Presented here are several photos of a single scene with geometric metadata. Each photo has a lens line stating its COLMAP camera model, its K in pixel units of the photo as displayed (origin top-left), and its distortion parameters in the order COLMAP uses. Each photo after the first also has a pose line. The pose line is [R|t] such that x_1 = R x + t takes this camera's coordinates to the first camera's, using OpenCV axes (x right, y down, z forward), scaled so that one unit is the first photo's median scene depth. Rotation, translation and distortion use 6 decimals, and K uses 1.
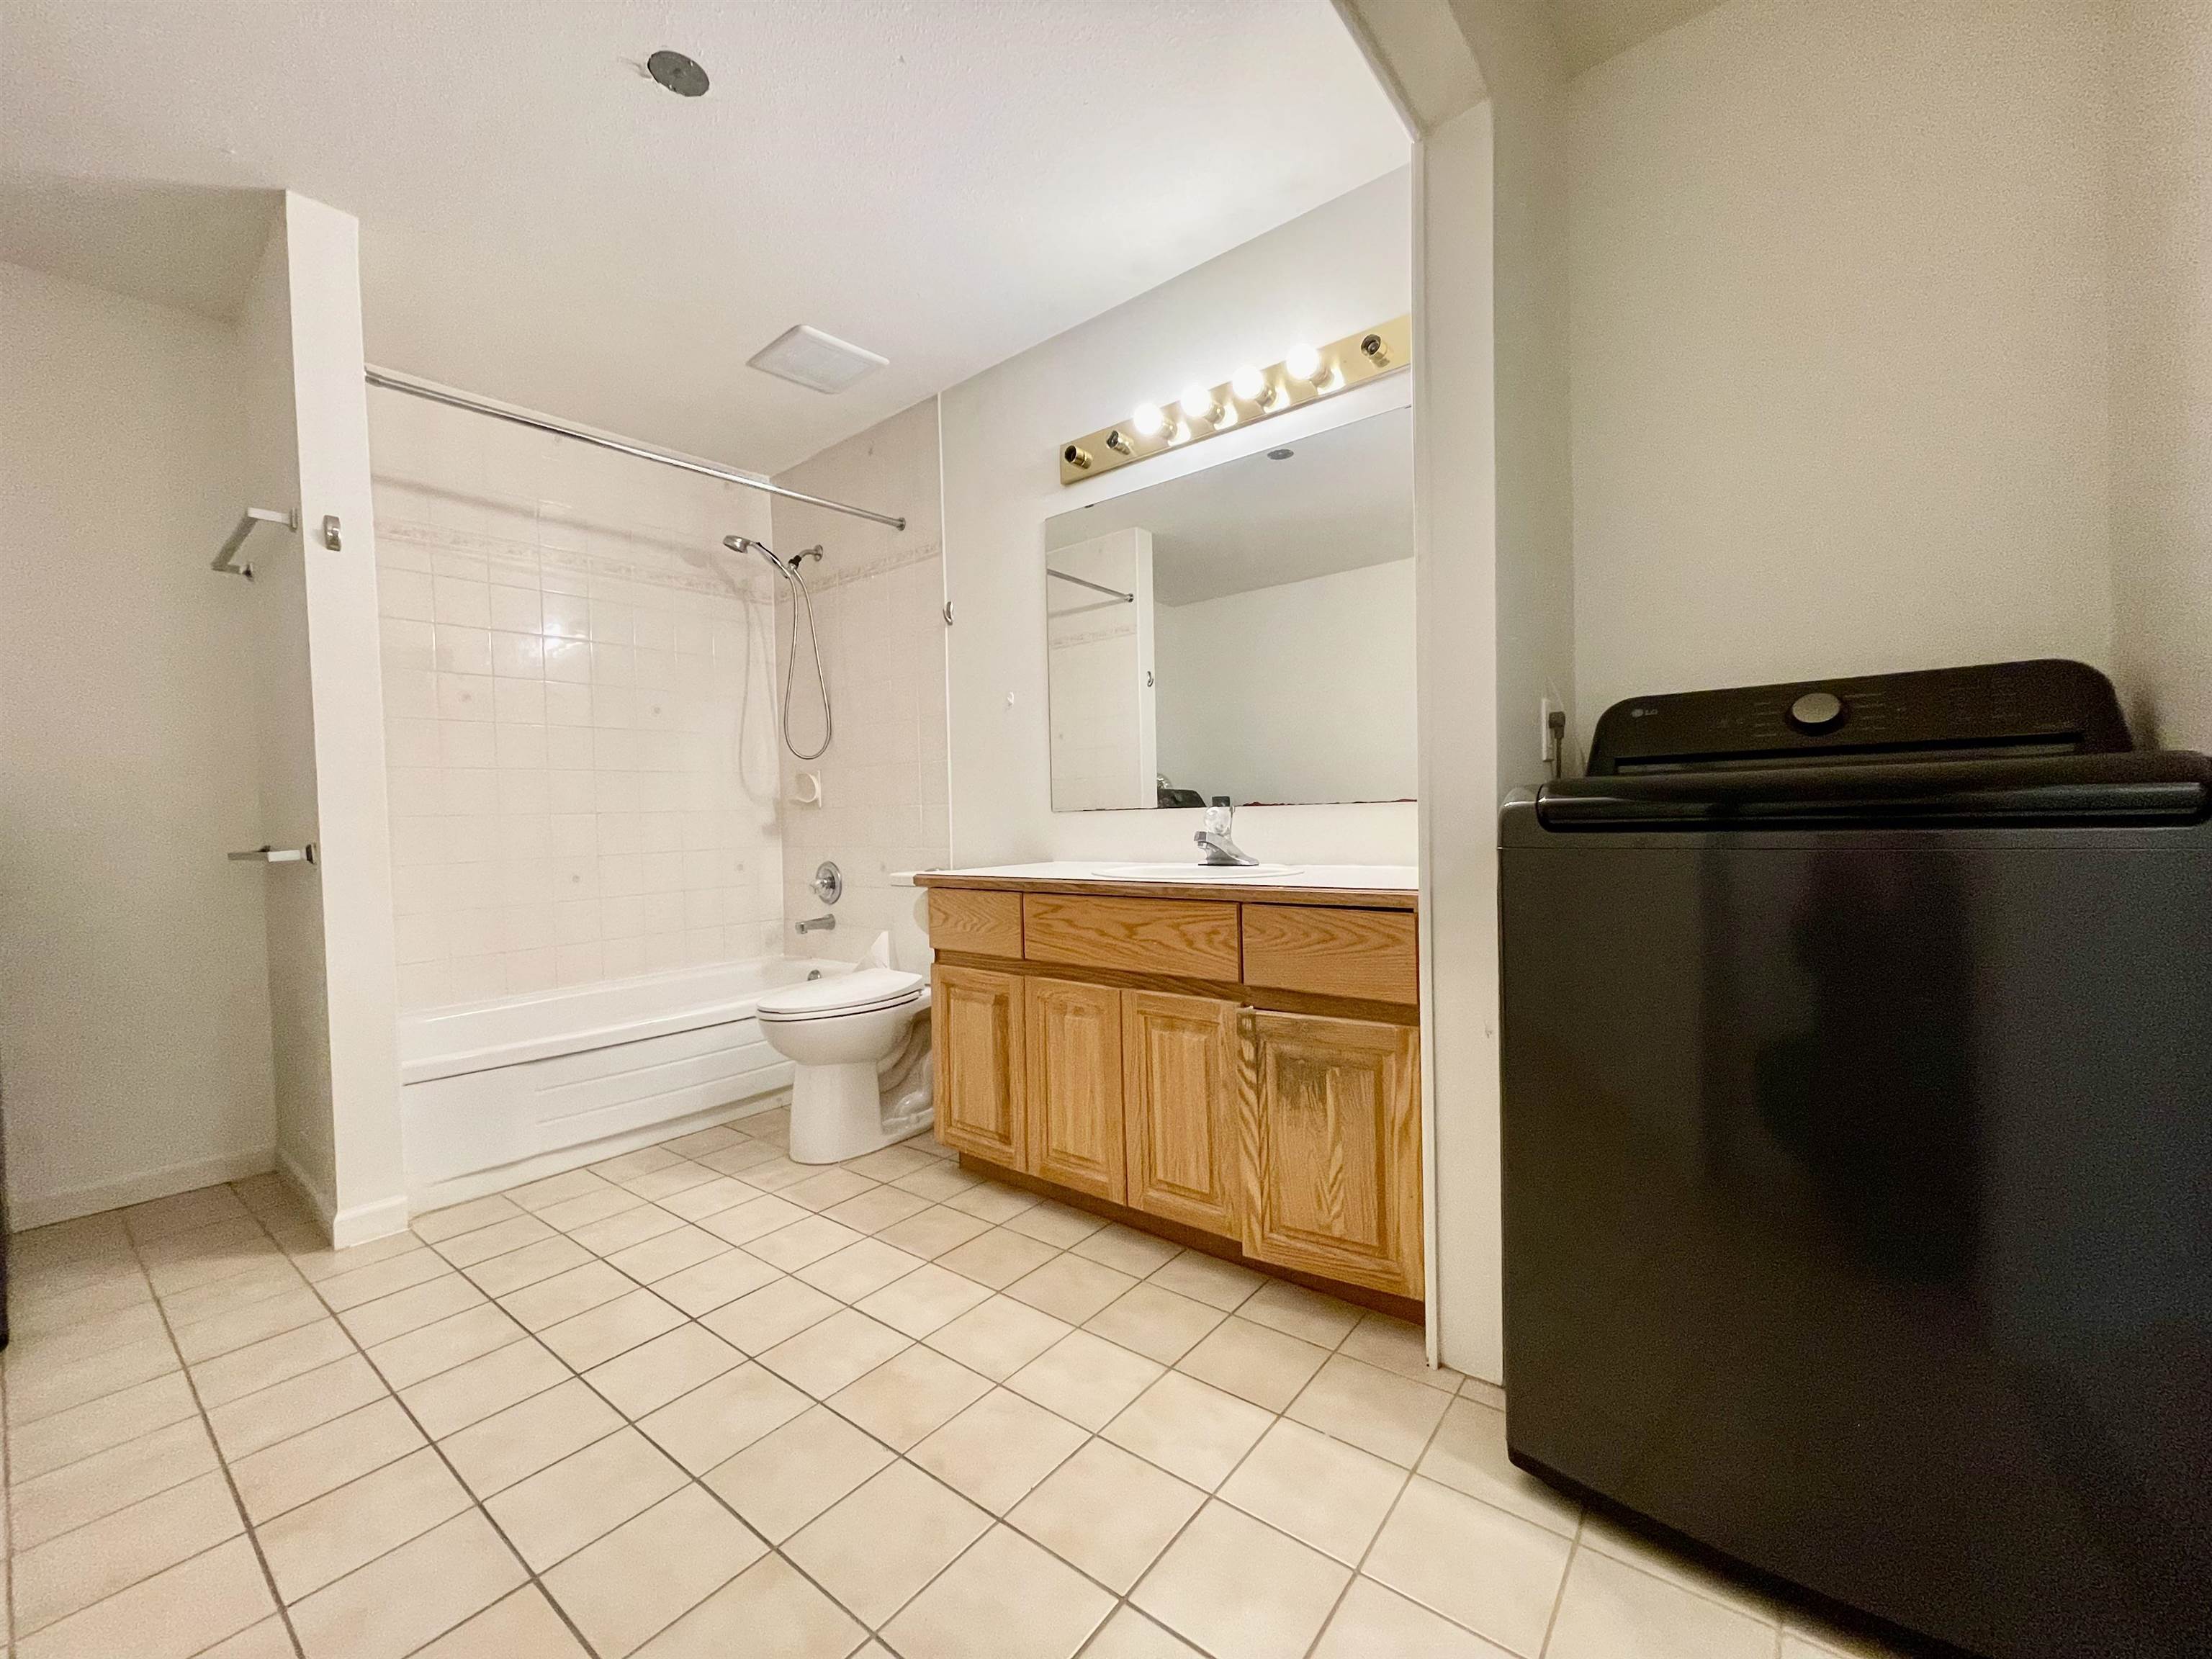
lens RADIAL K [[882.5, 0, 1101.2], [0, 882.5, 836.4], [0, 0, 1]] dist [-0.002733, -0.000144]
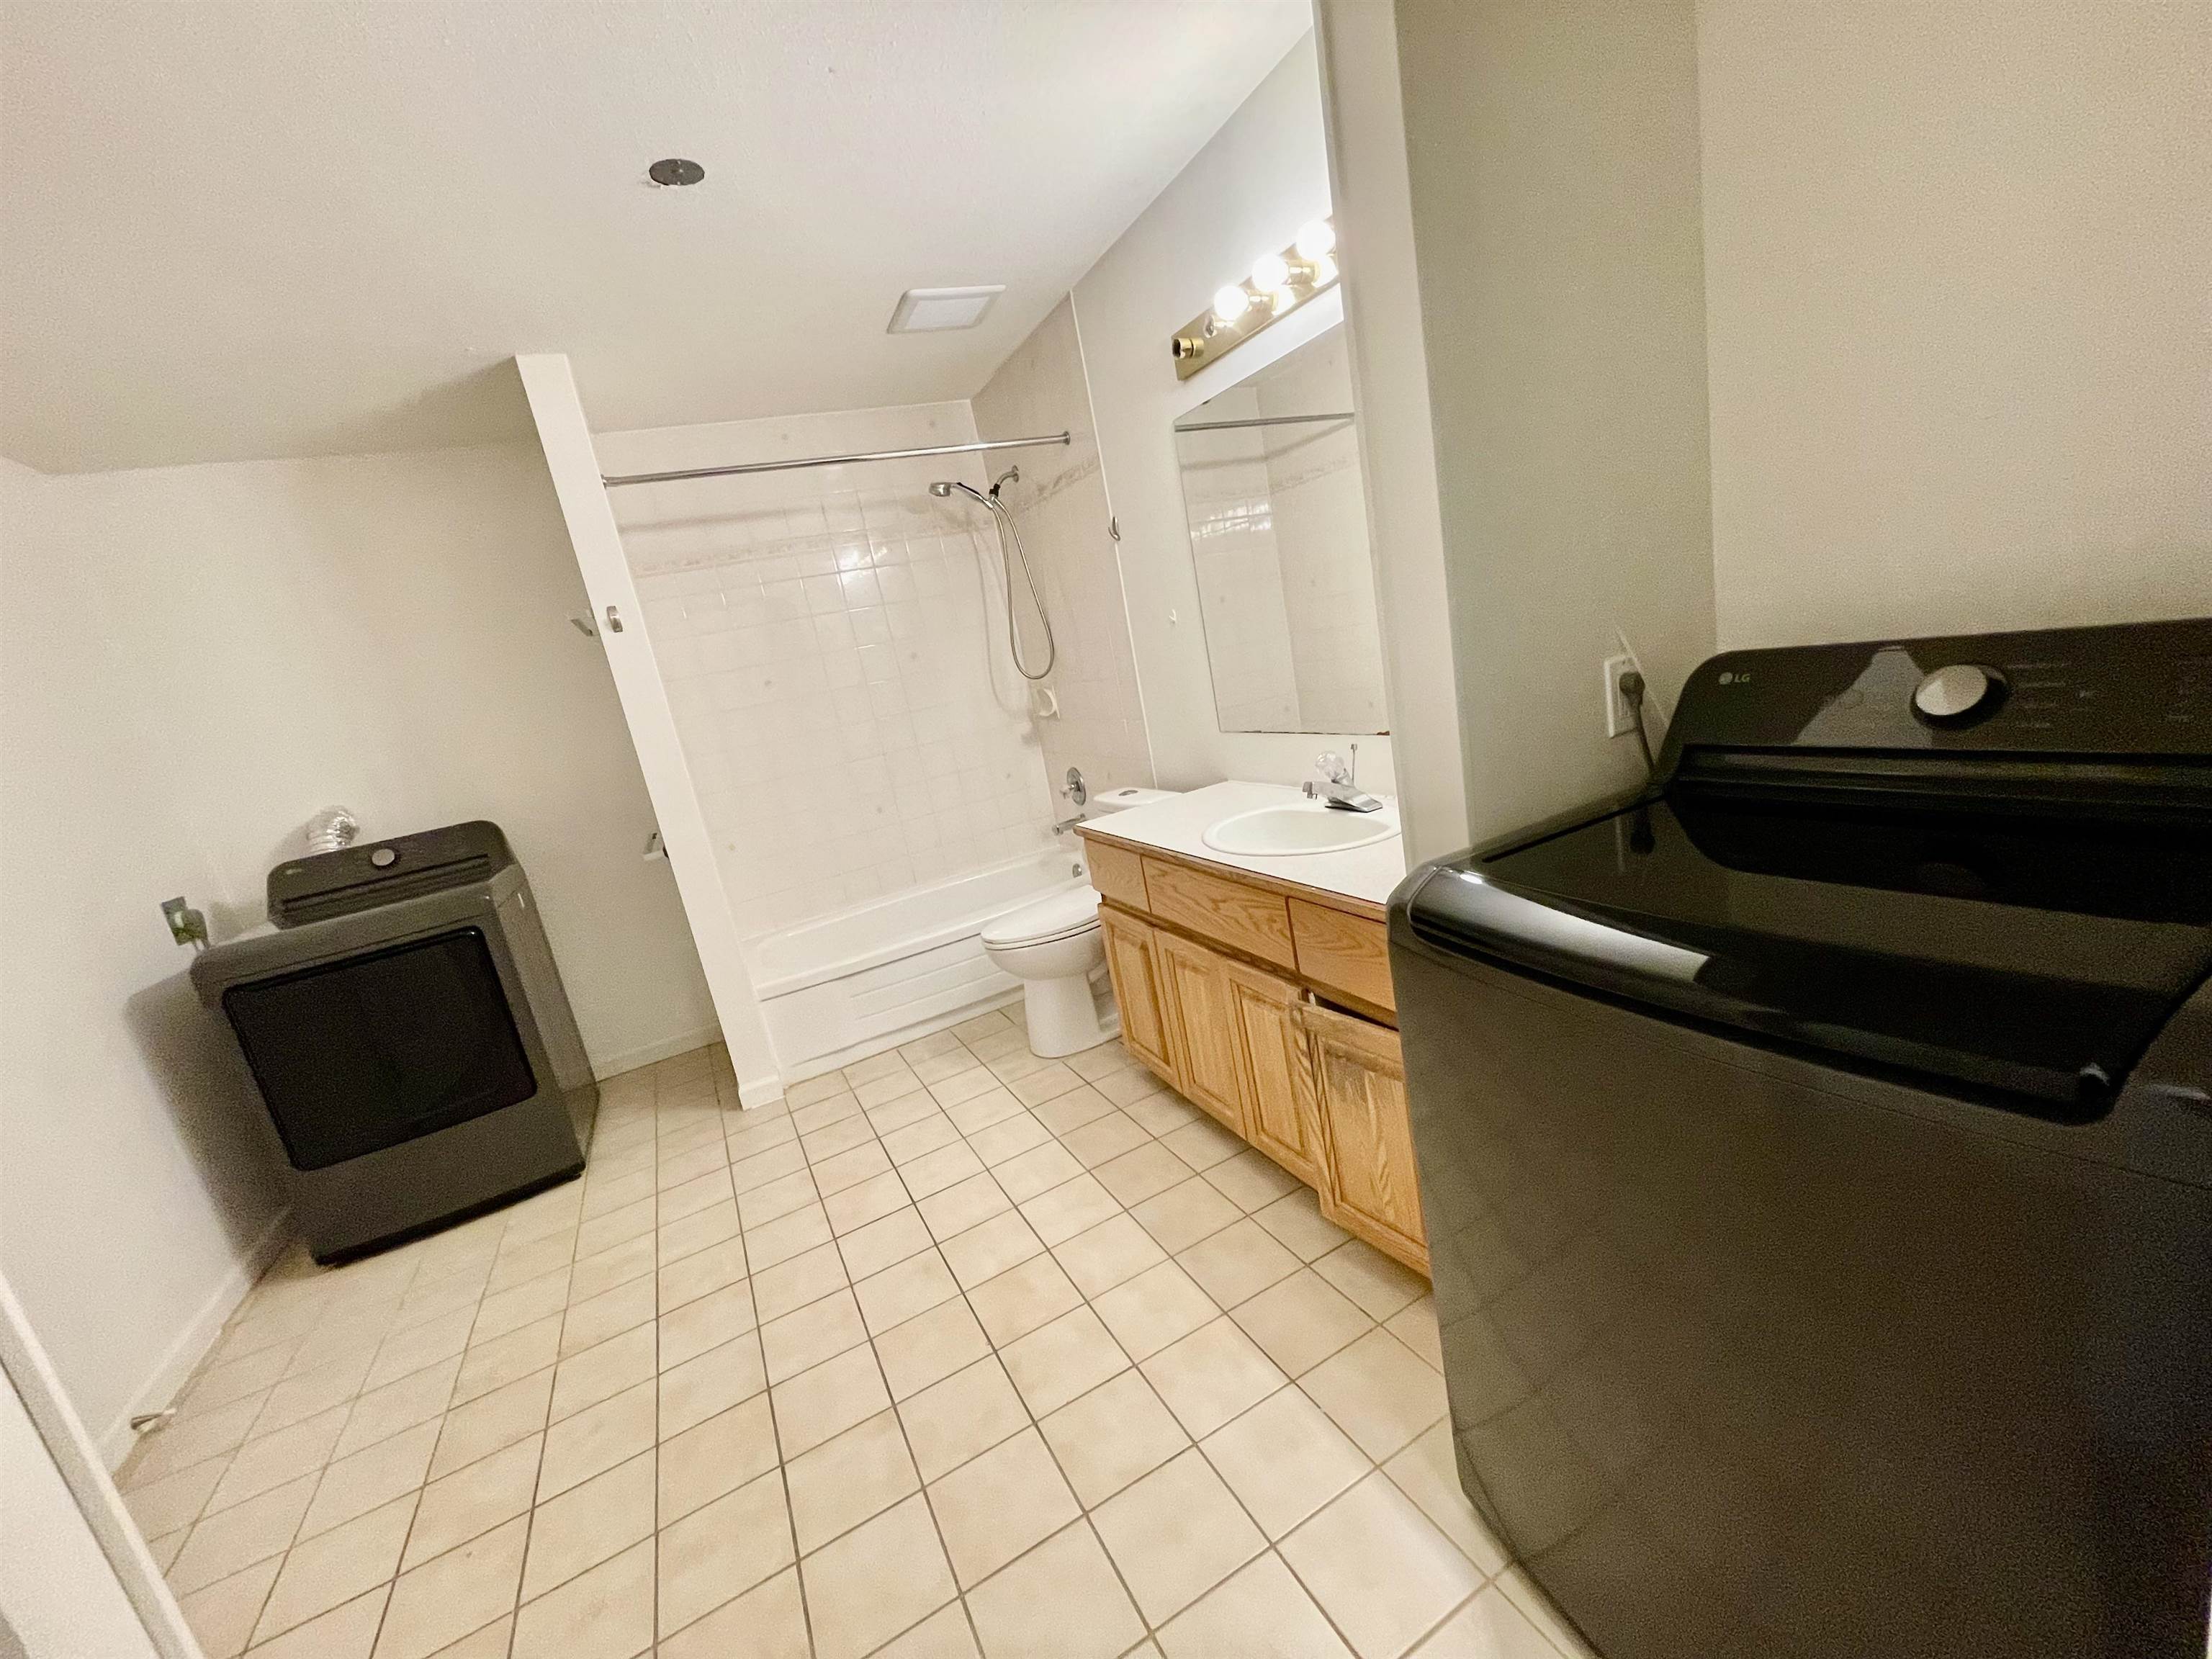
lens RADIAL K [[882.5, 0, 1101.2], [0, 882.5, 836.4], [0, 0, 1]] dist [-0.002733, -0.000144]
pose [[0.898267, -0.050460, -0.436544, 0.333208], [0.153496, 0.966844, 0.204088, -0.182007], [0.411771, -0.250333, 0.876229, 0.060004]]
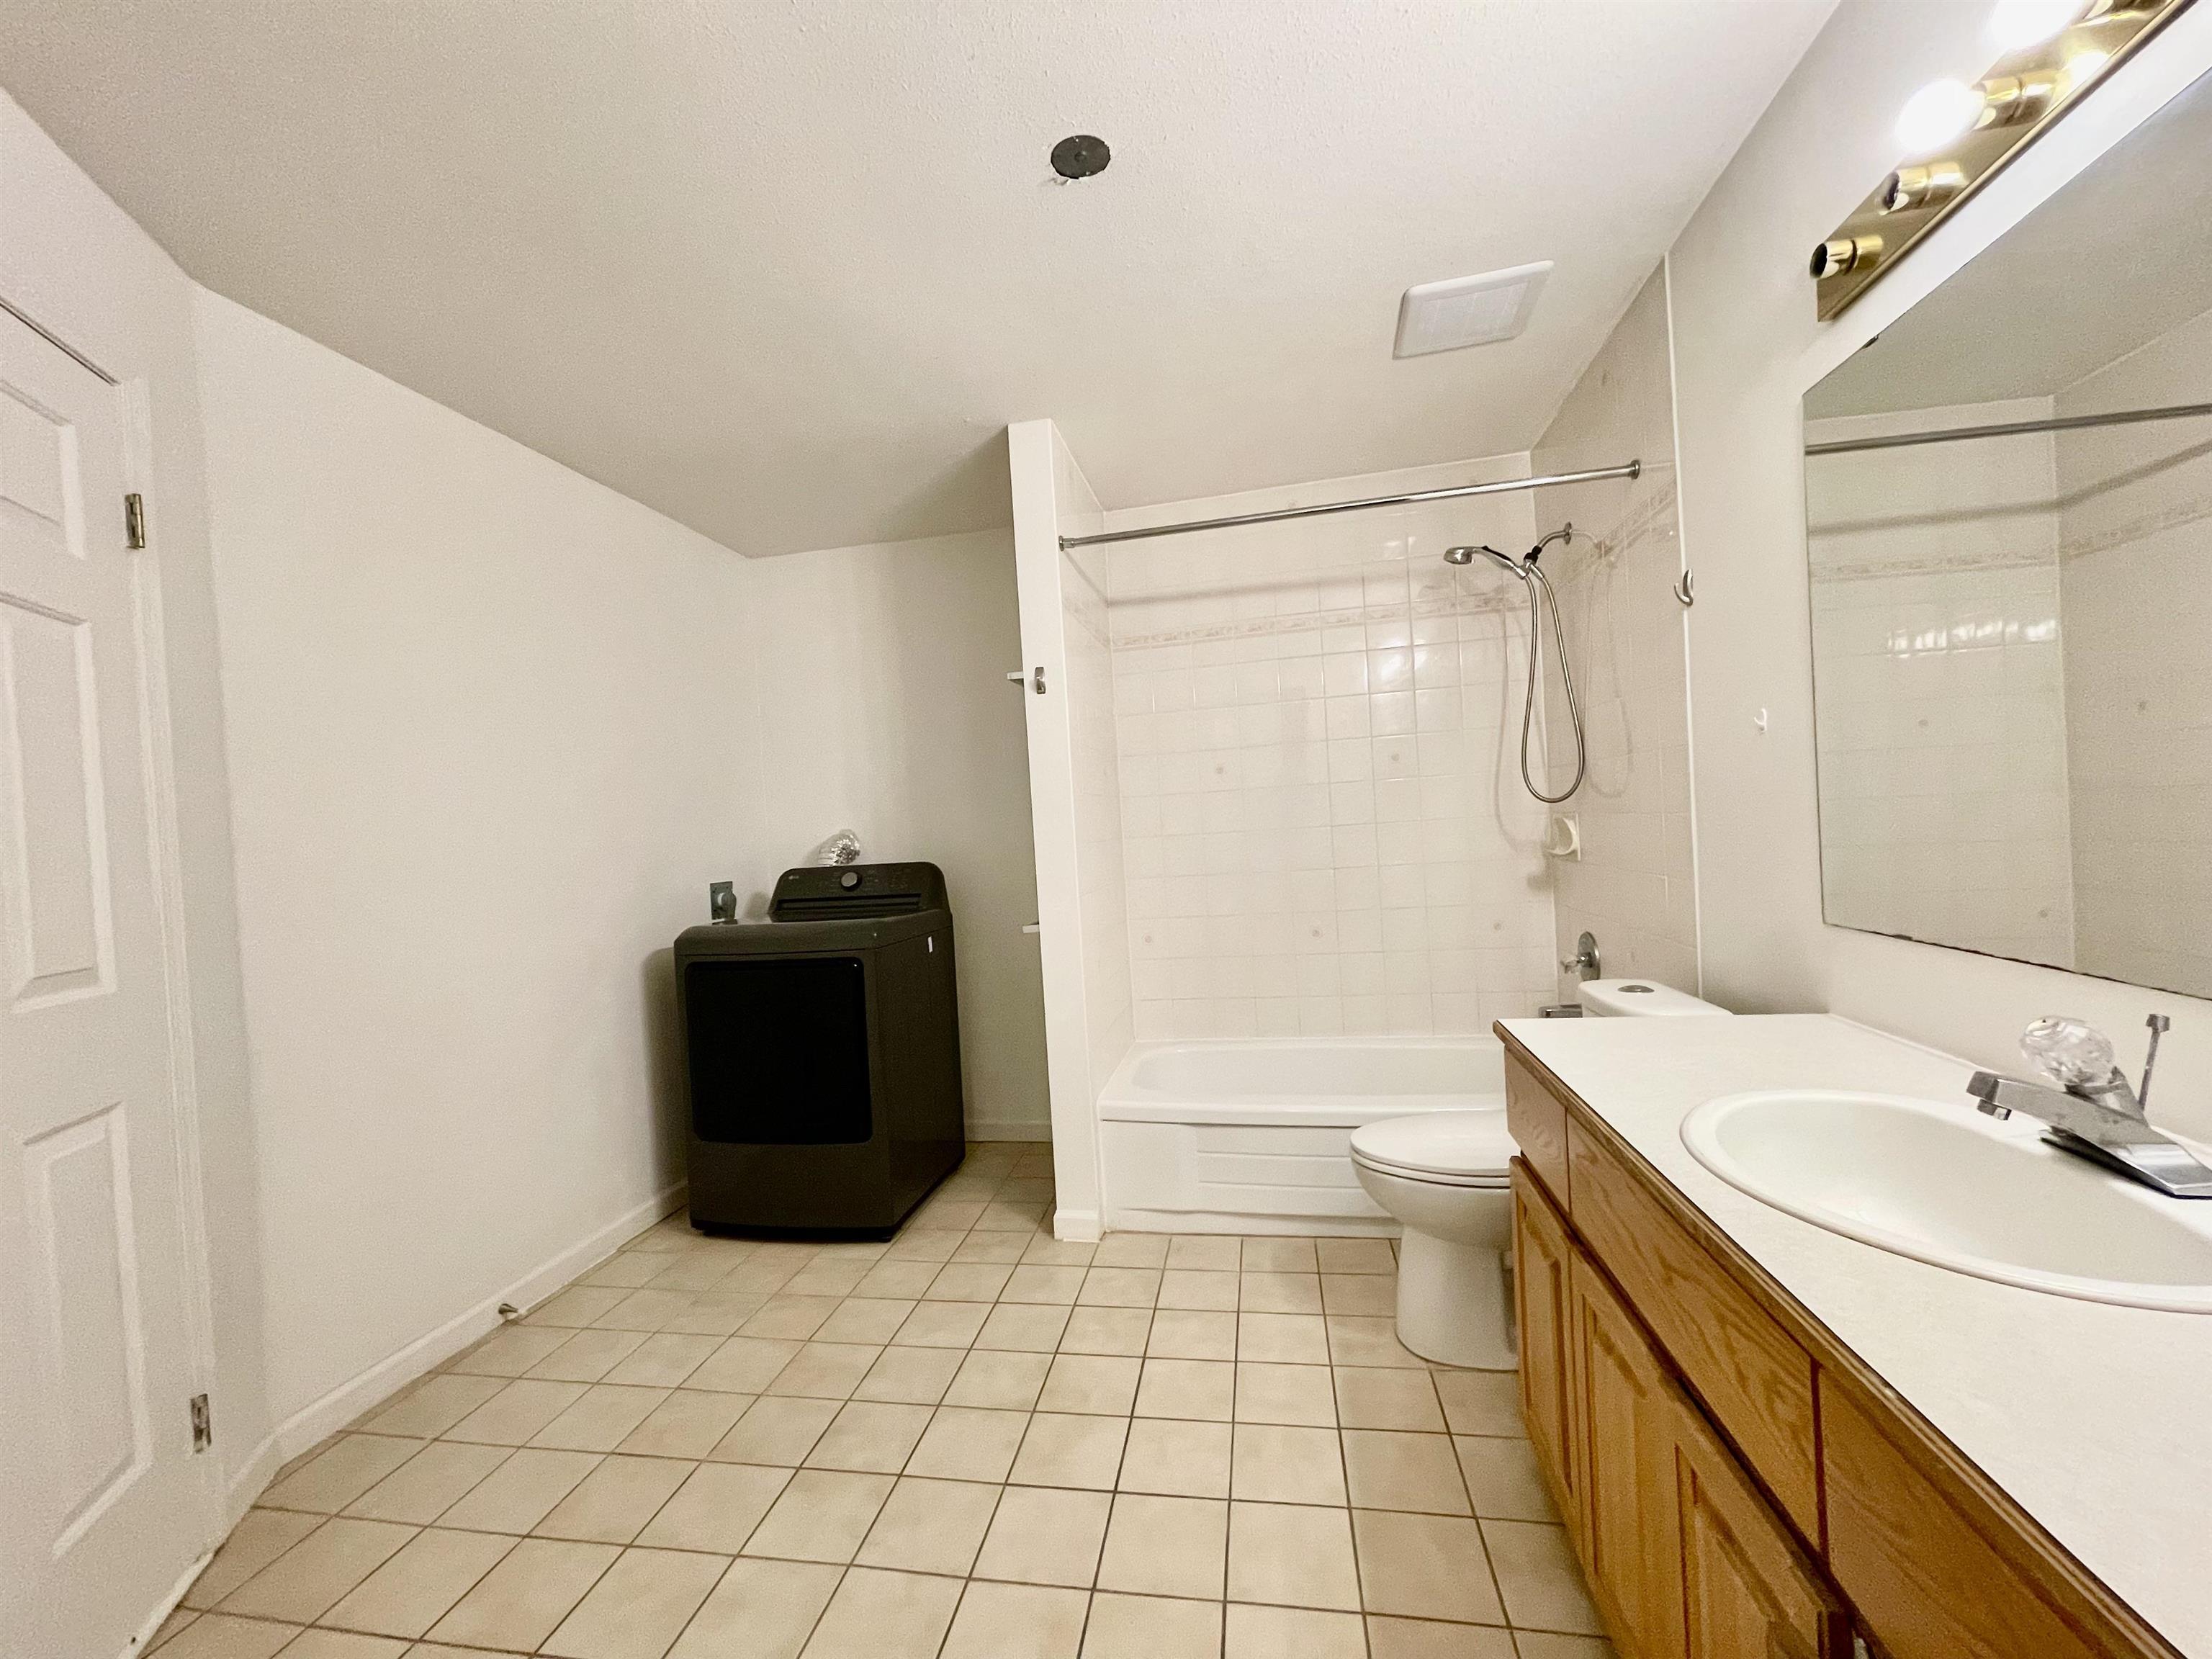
lens RADIAL K [[882.5, 0, 1101.2], [0, 882.5, 836.4], [0, 0, 1]] dist [-0.002733, -0.000144]
pose [[0.471703, 0.007108, -0.881729, 0.286867], [0.024897, 0.999461, 0.021377, -0.139812], [0.881406, -0.032035, 0.471272, 0.454935]]
